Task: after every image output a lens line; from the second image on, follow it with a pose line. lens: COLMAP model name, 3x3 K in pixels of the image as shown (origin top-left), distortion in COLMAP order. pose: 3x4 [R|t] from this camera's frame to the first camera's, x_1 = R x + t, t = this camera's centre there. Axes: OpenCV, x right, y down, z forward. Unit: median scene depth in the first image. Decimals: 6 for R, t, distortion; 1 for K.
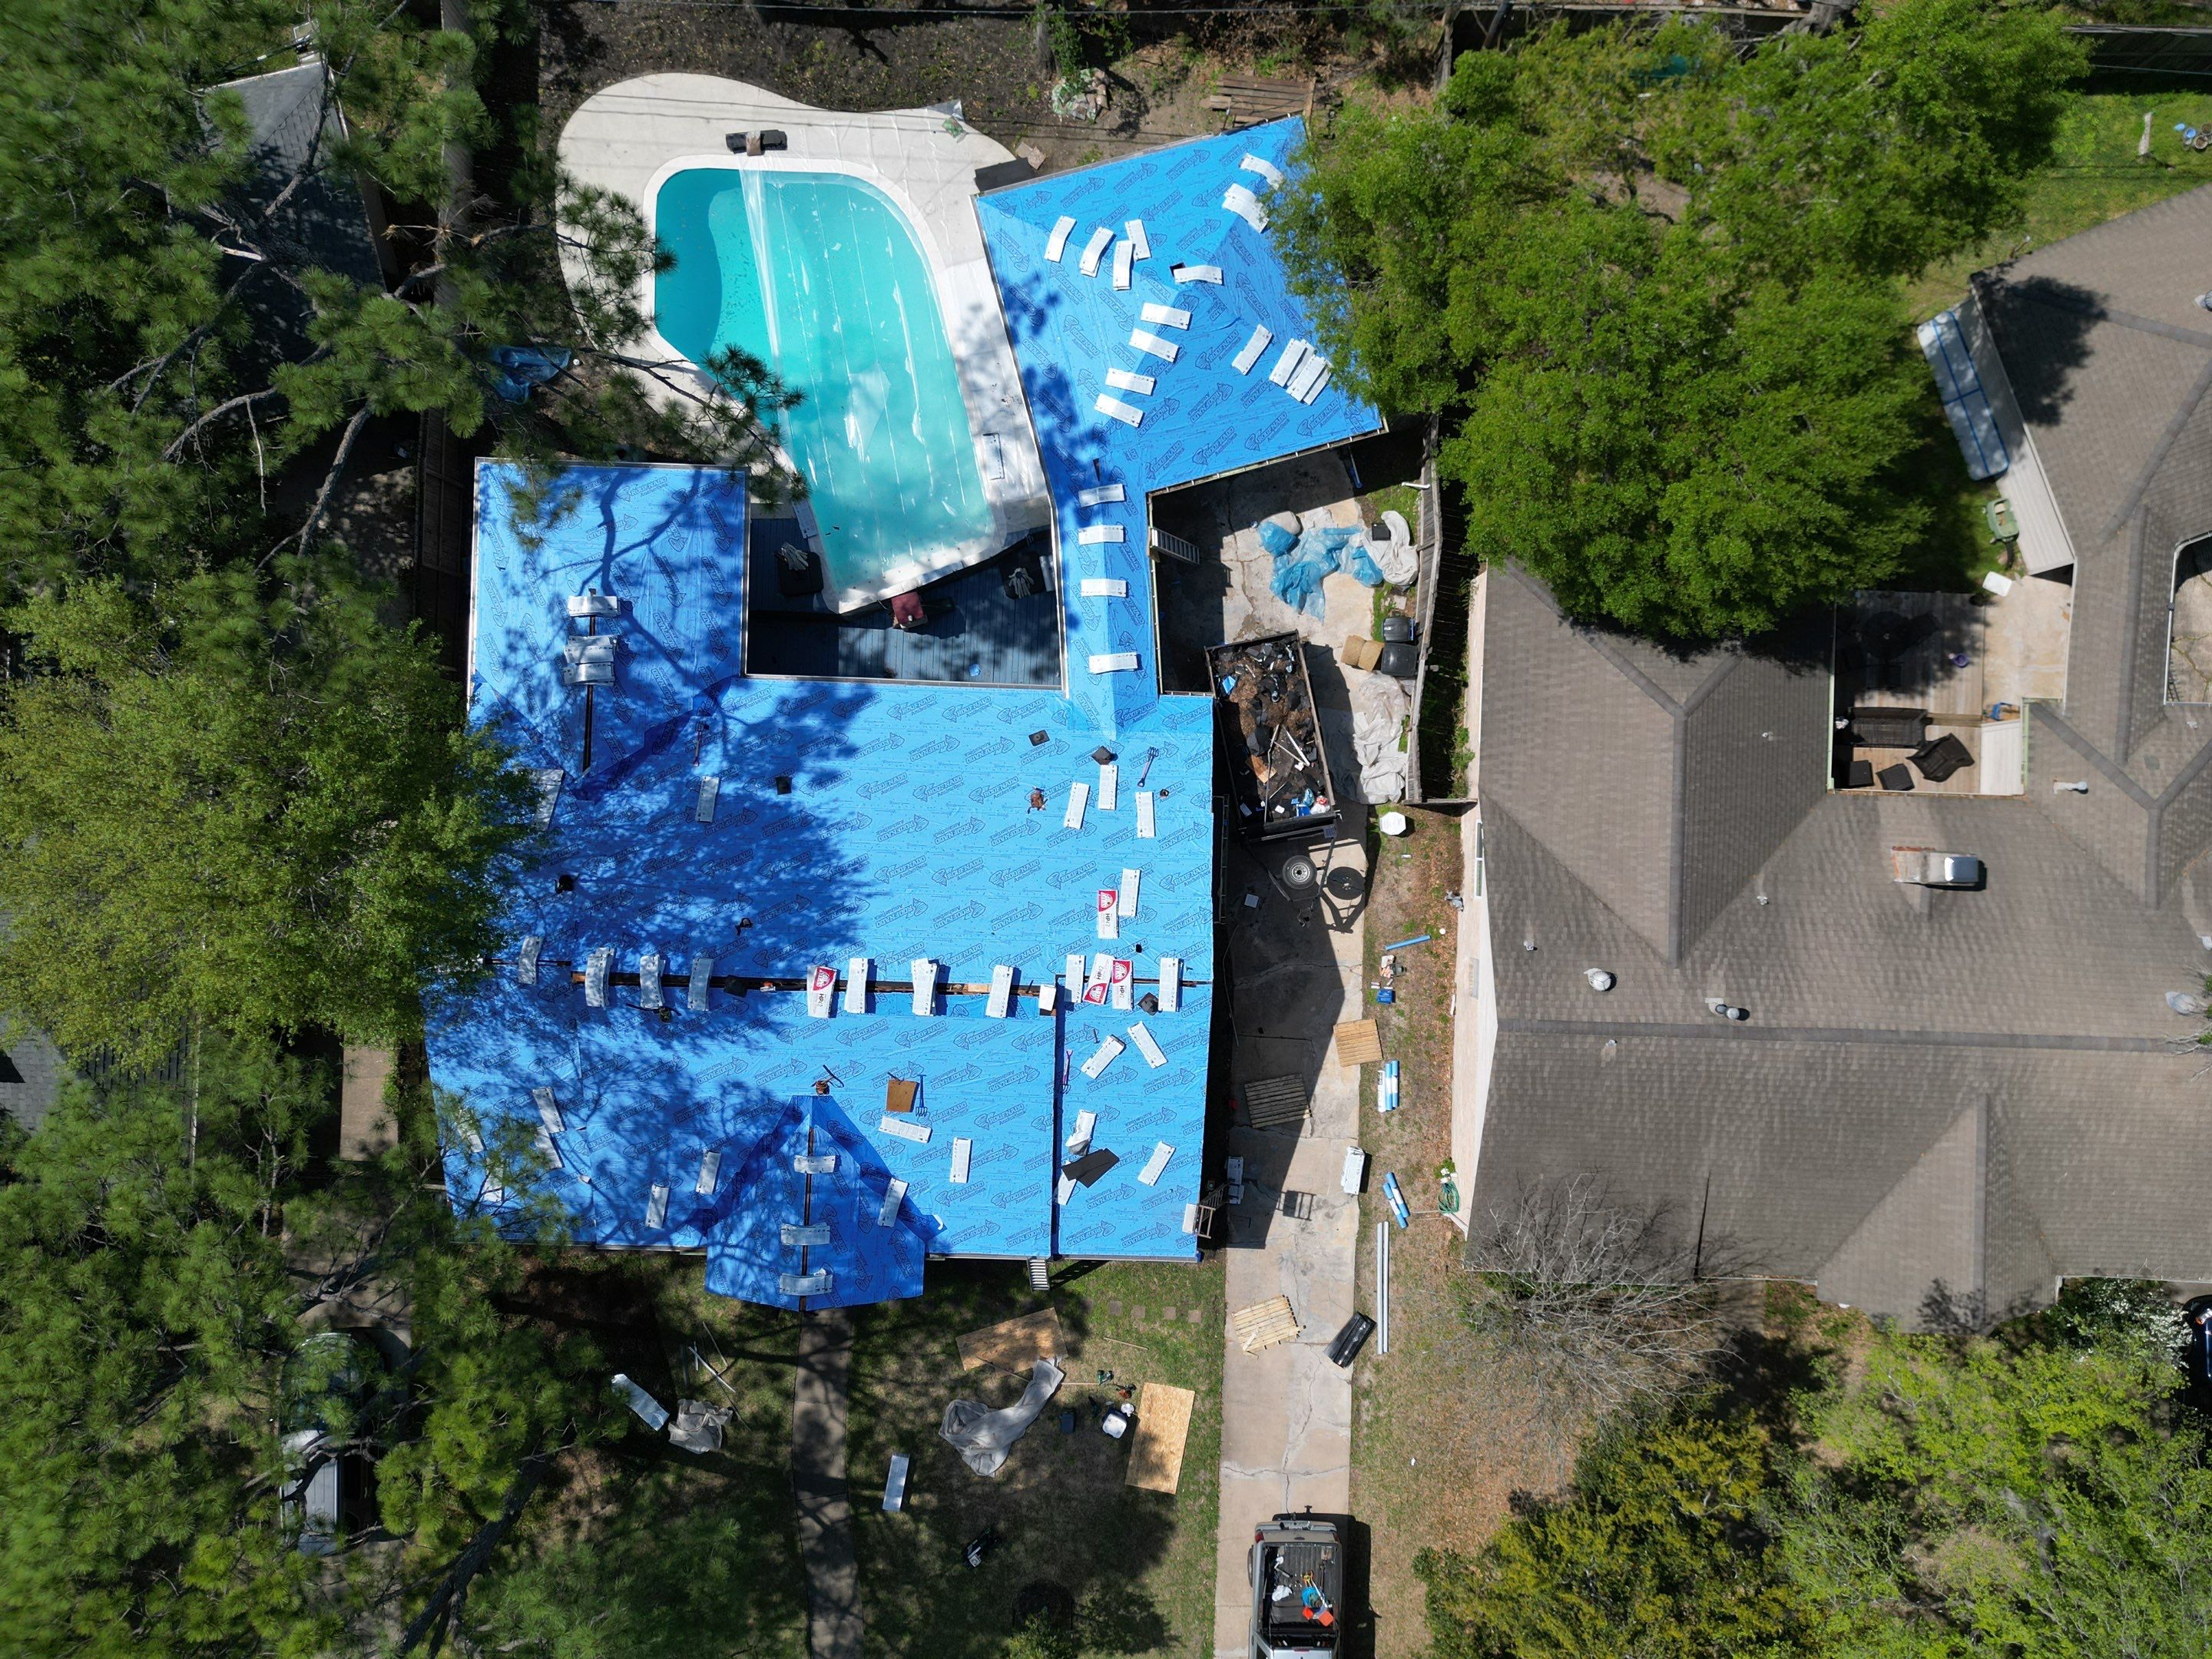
lens RADIAL K [[1555.5, 0, 1106.4], [0, 1555.5, 828.5], [0, 0, 1]] dist [0.092523, -0.097144]
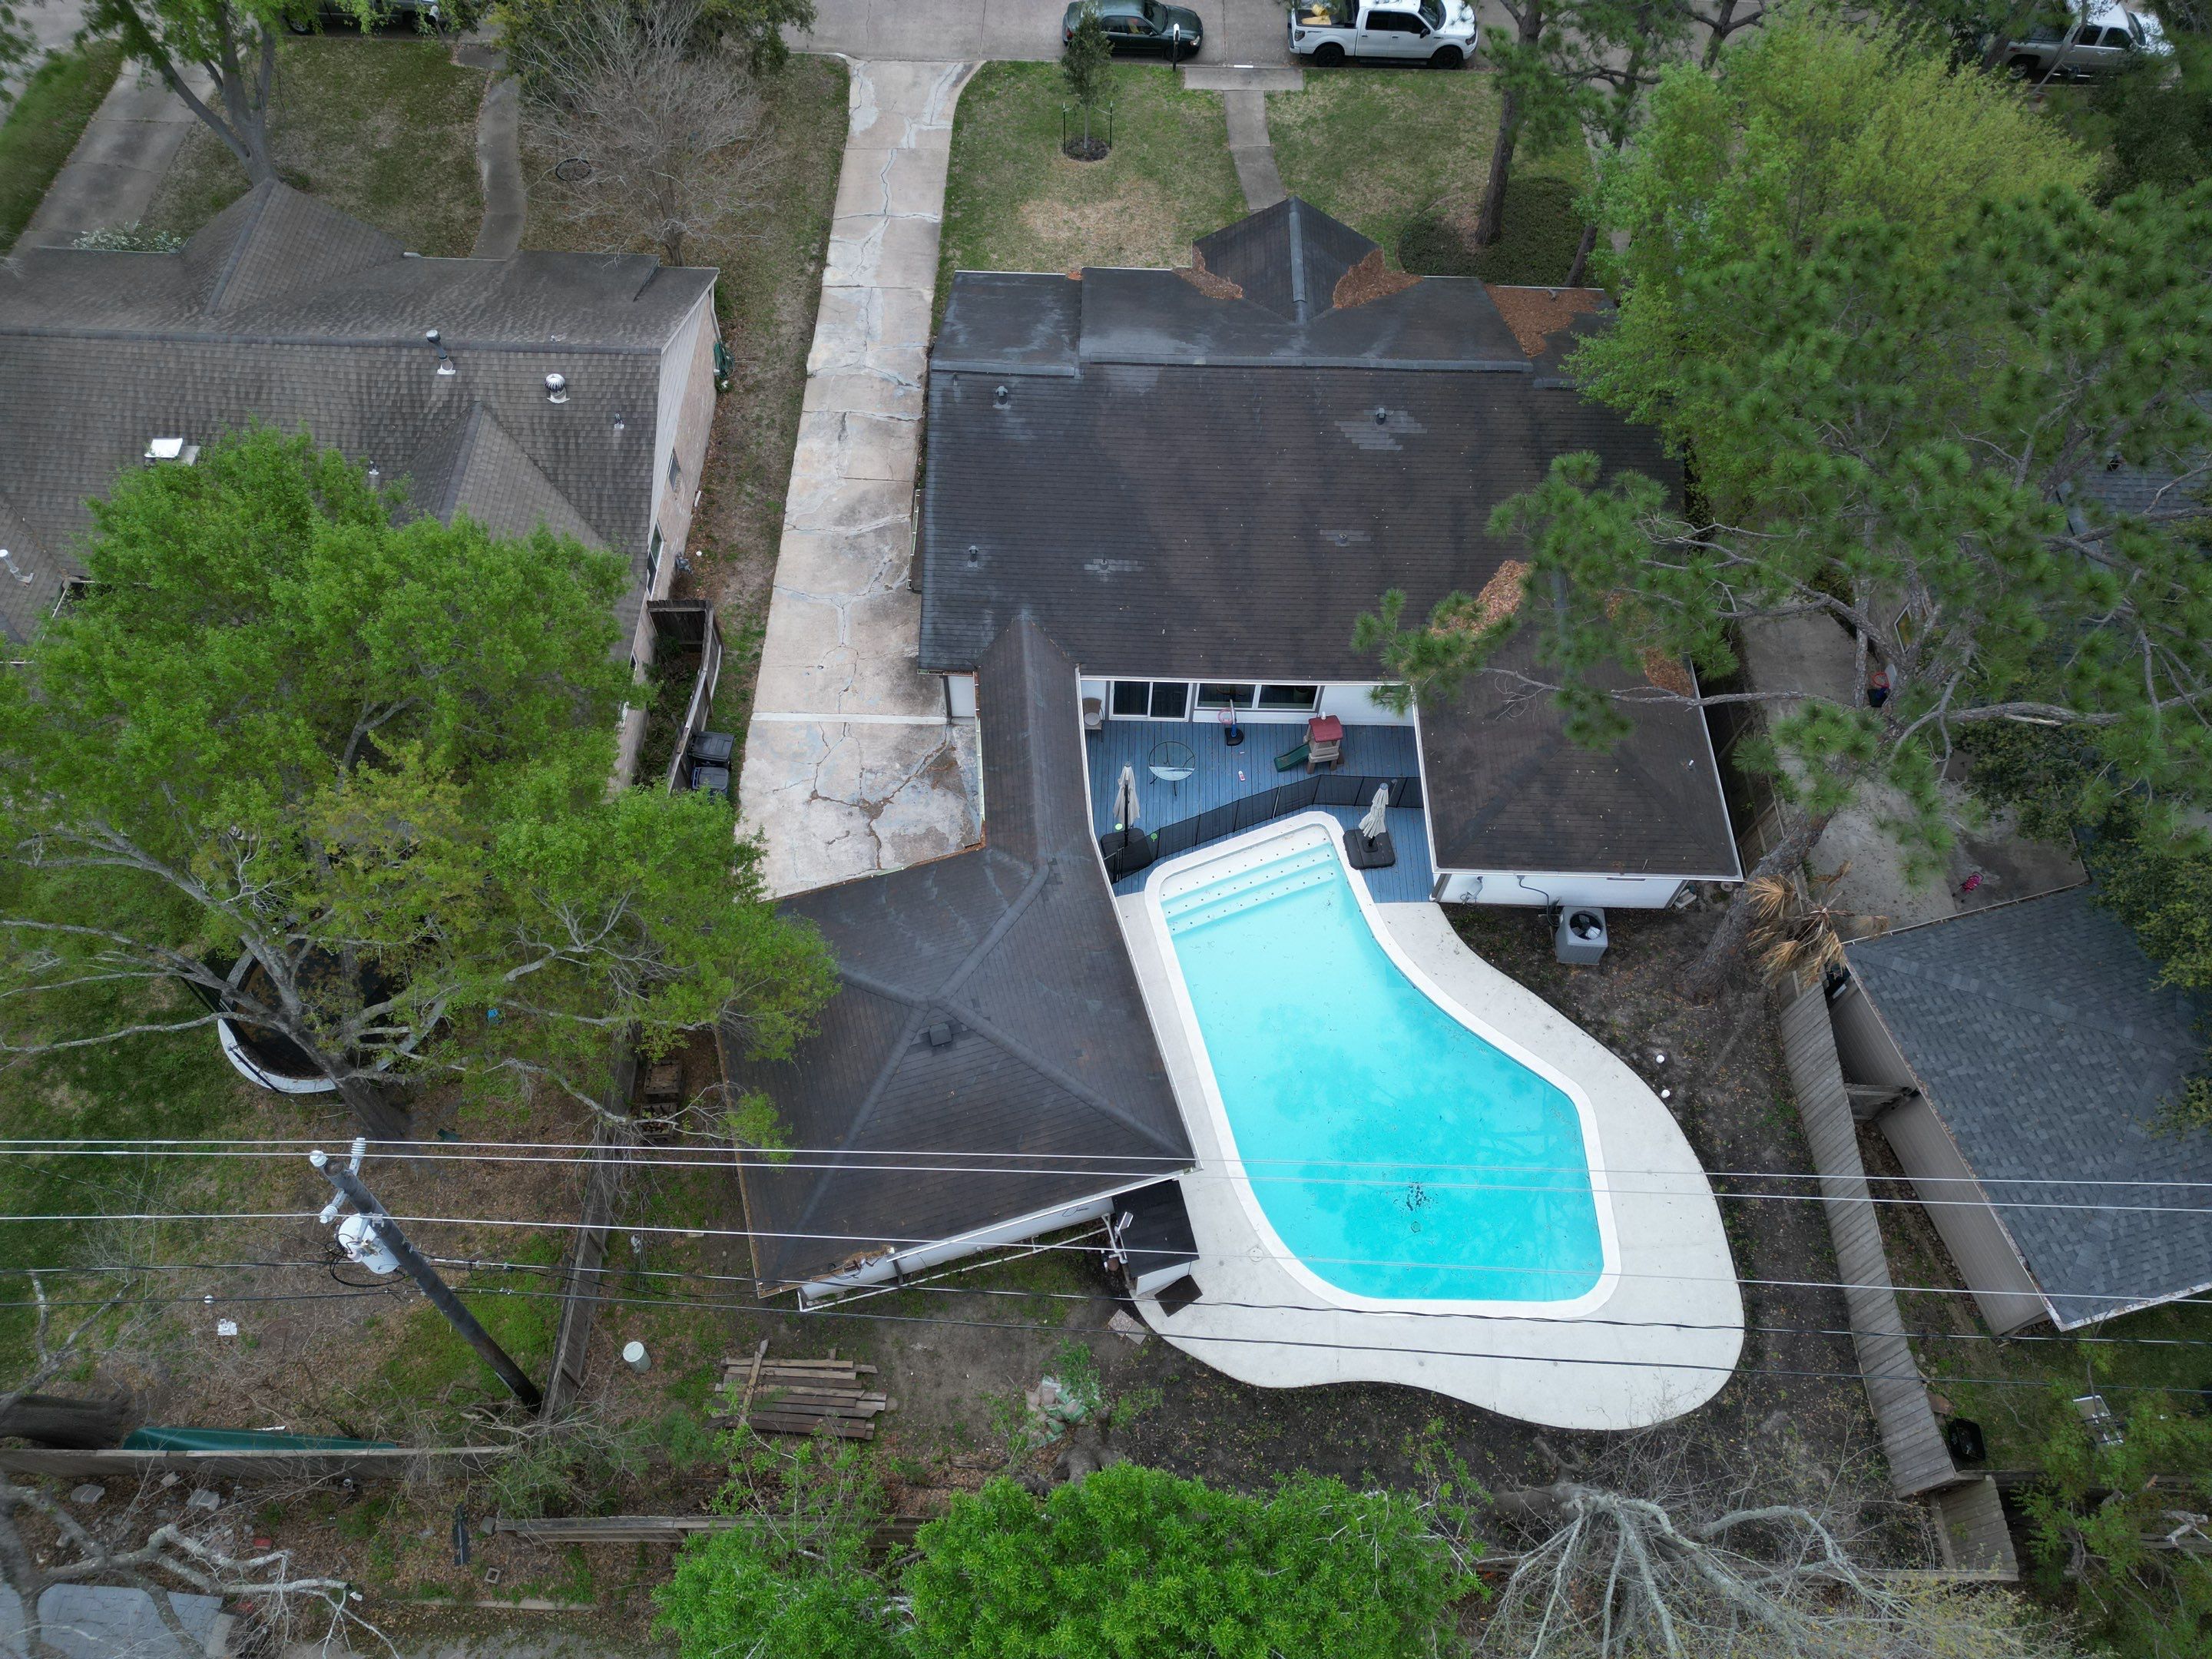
lens RADIAL K [[1553.4, 0, 1106.0], [0, 1553.4, 829.5], [0, 0, 1]] dist [0.116622, -0.146457]
pose [[-0.999305, -0.004581, -0.036993, -0.009618], [-0.016099, -0.842048, 0.539162, -0.642510], [-0.033620, 0.539383, 0.841389, 0.242649]]
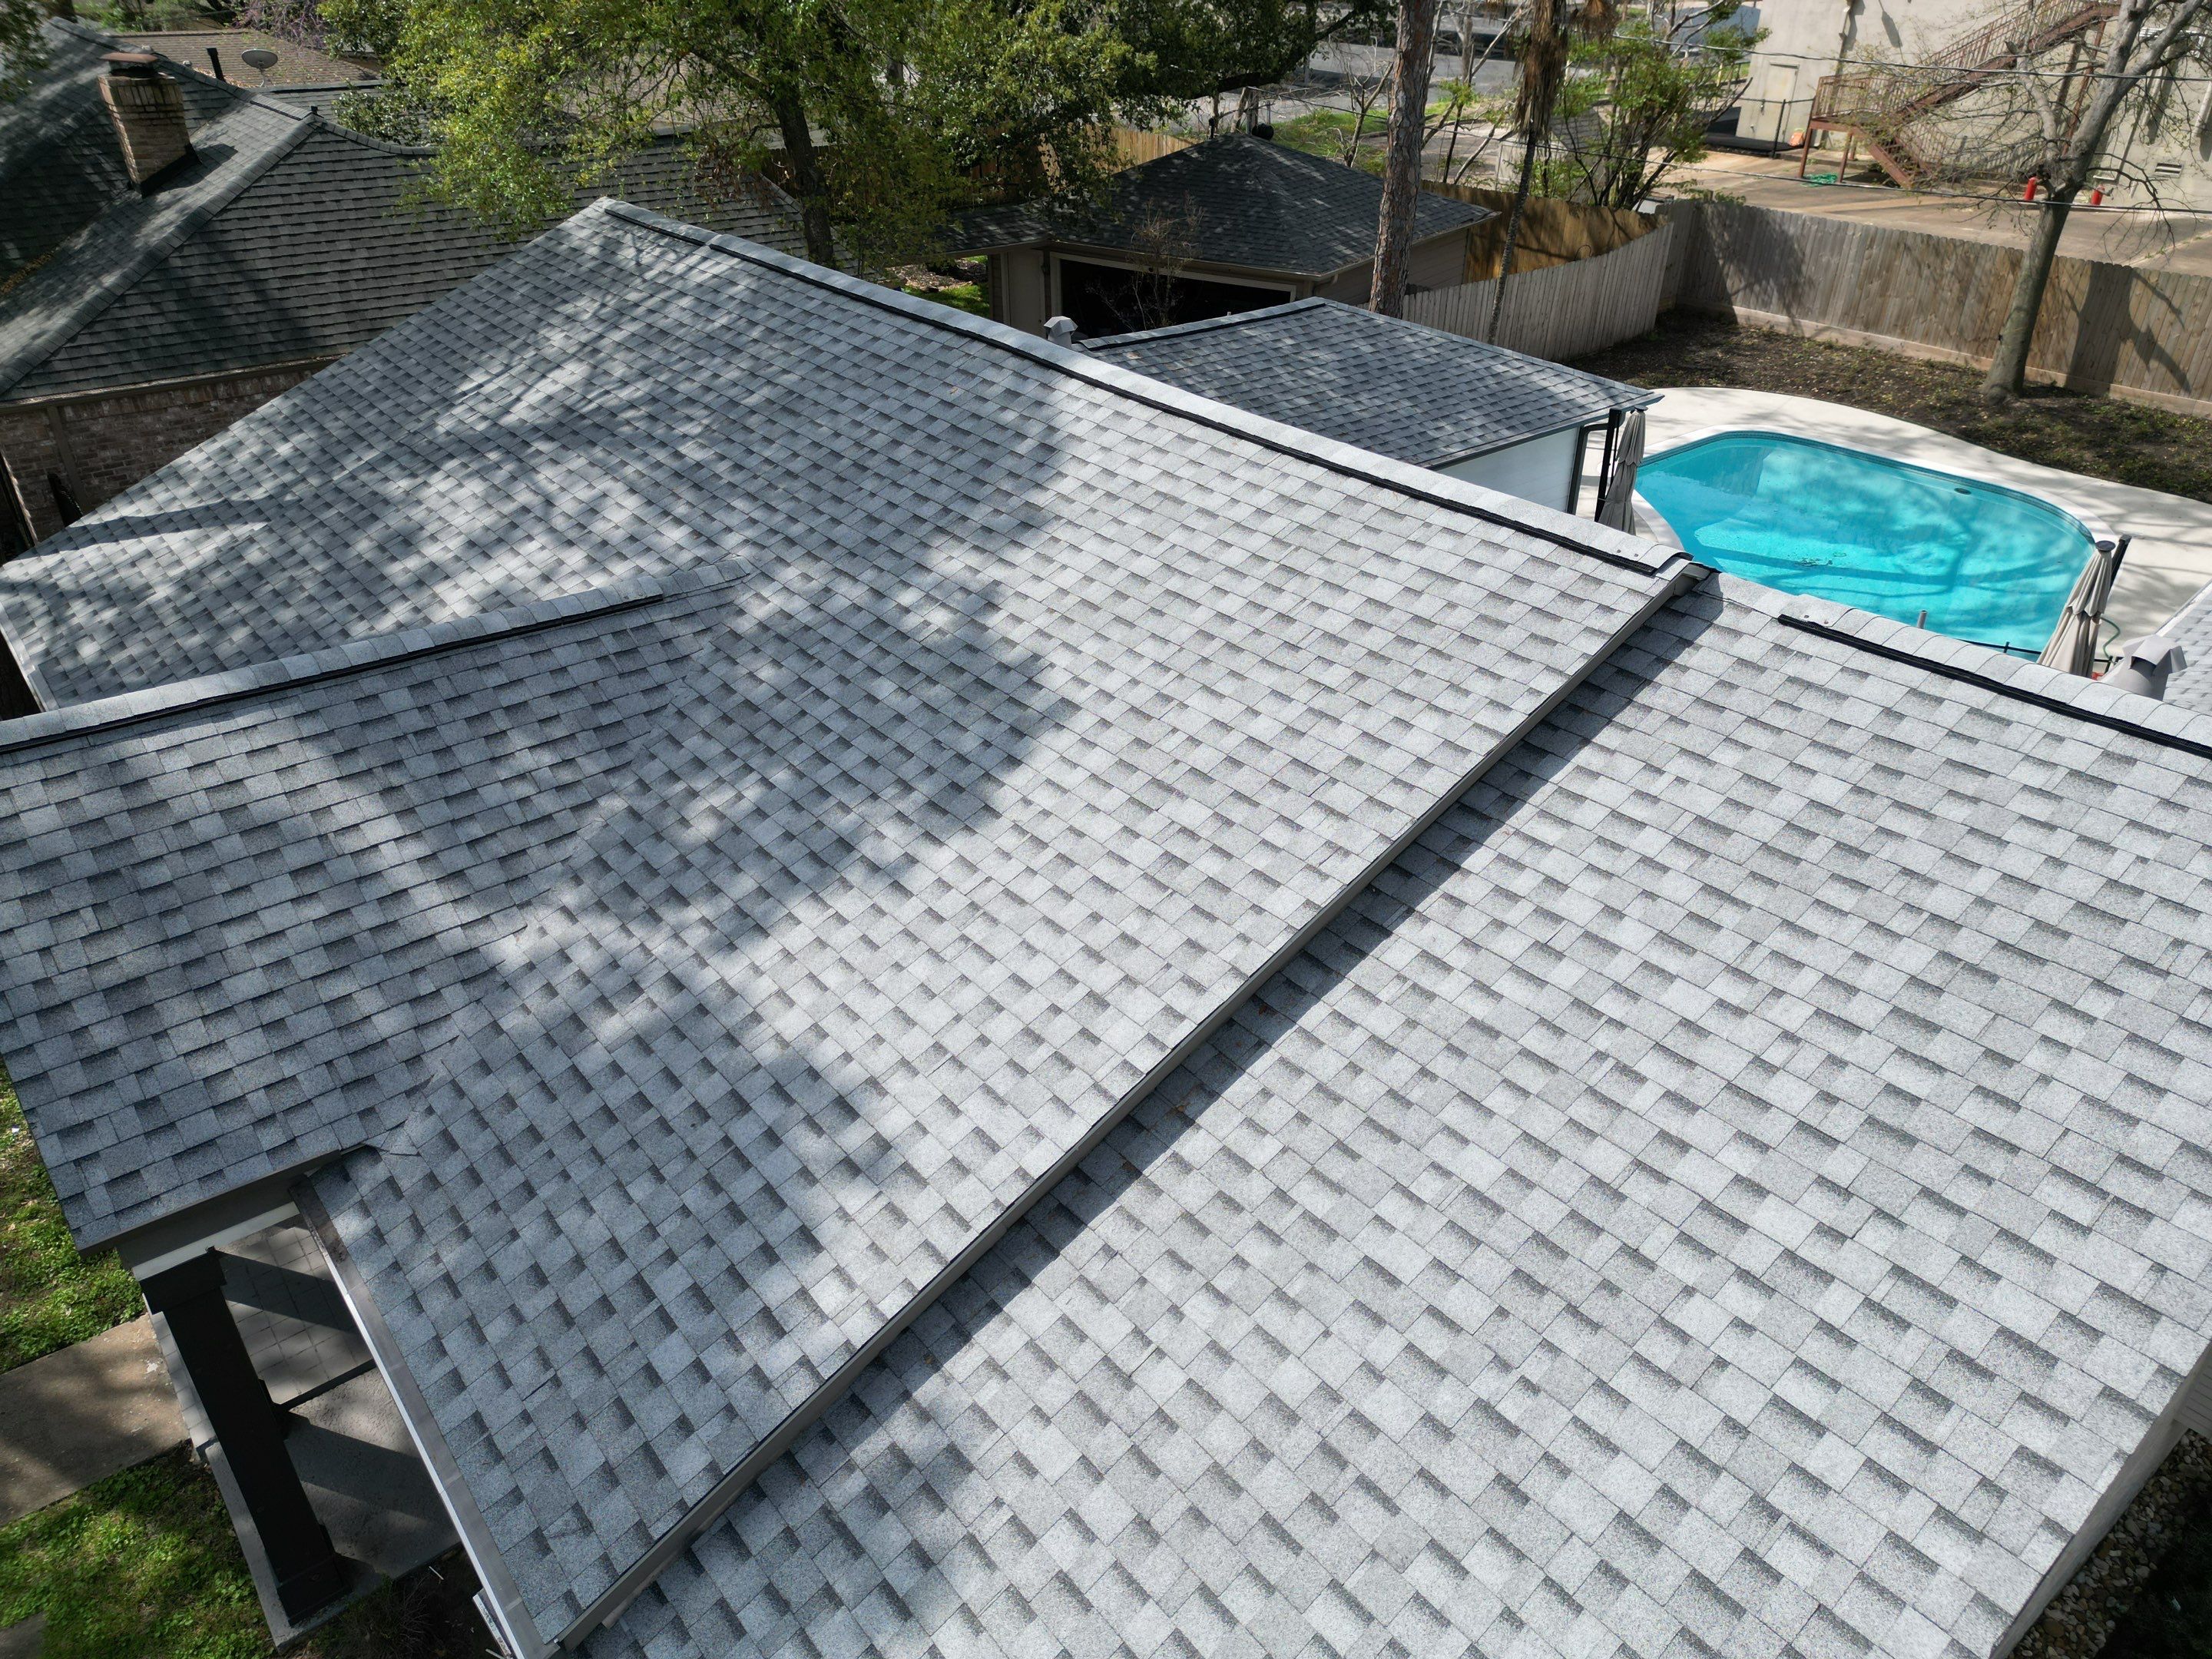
lens RADIAL K [[1555.5, 0, 1106.4], [0, 1555.5, 828.5], [0, 0, 1]] dist [0.092523, -0.097144]
pose [[0.652854, 0.383234, -0.653386, 0.068837], [-0.757413, 0.342043, -0.556176, 0.274154], [0.010340, 0.857985, 0.513571, 0.797408]]
